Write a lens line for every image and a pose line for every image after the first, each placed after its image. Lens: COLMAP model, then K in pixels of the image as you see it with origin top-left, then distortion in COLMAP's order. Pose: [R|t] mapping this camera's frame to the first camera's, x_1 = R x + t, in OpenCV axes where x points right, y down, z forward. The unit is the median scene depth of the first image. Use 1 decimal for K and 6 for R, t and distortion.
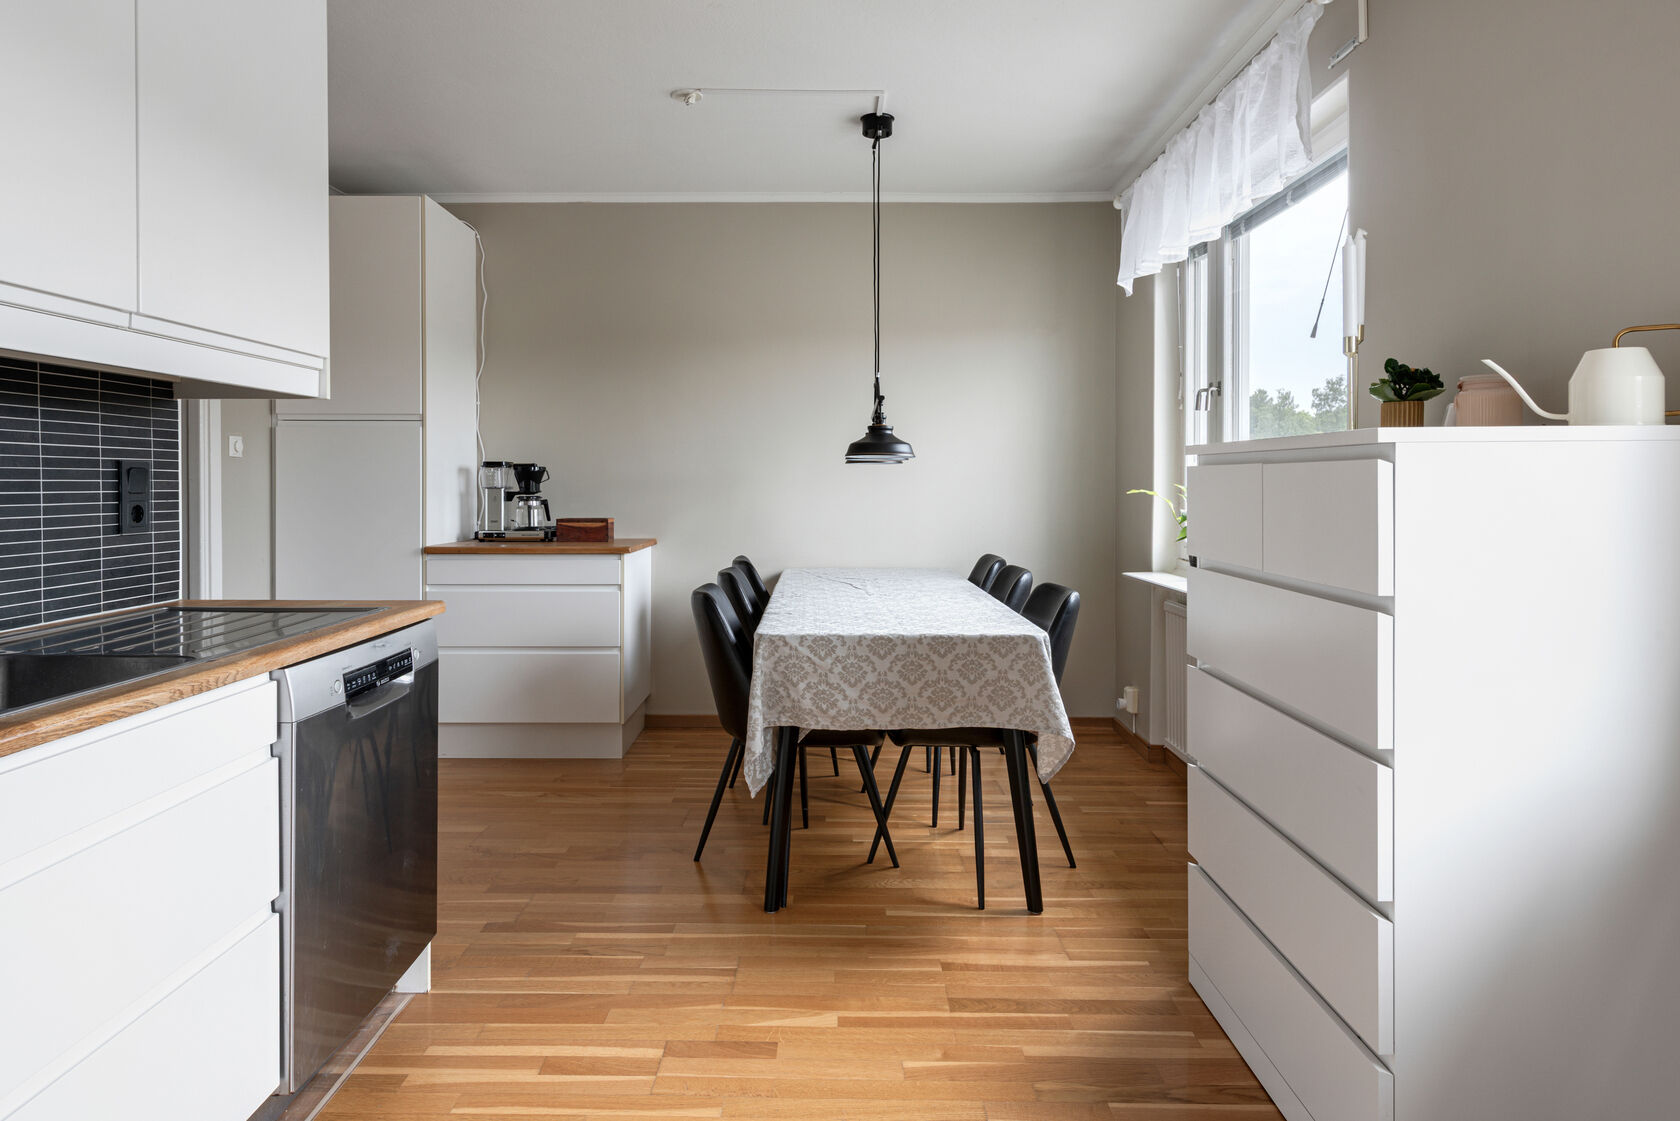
lens RADIAL K [[1069.2, 0, 841.7], [0, 1069.2, 500.7], [0, 0, 1]] dist [0.013553, -0.001876]
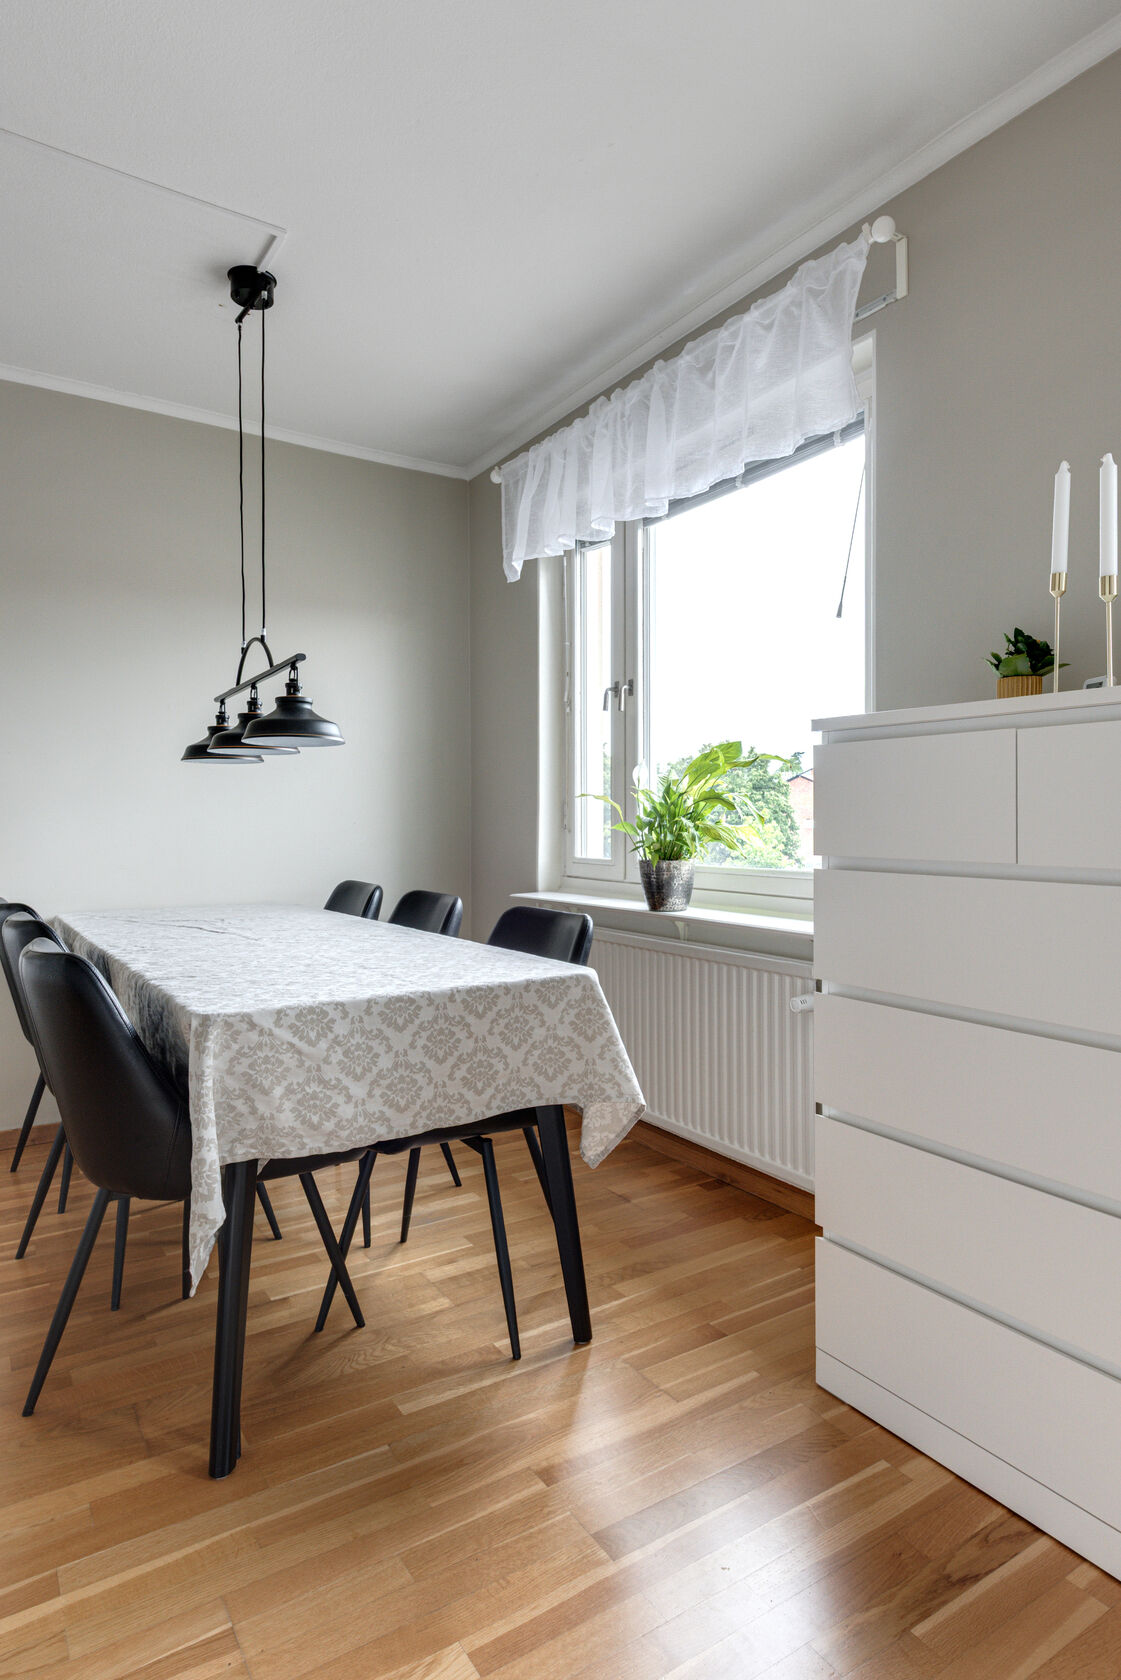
lens RADIAL K [[969.4, 0, 564.1], [0, 969.4, 833.0], [0, 0, 1]] dist [0.001497, -0.002228]
pose [[0.825051, -0.011330, 0.564945, -0.215030], [0.016939, 0.999846, -0.004685, 0.030238], [-0.564804, 0.013435, 0.825115, 0.447214]]
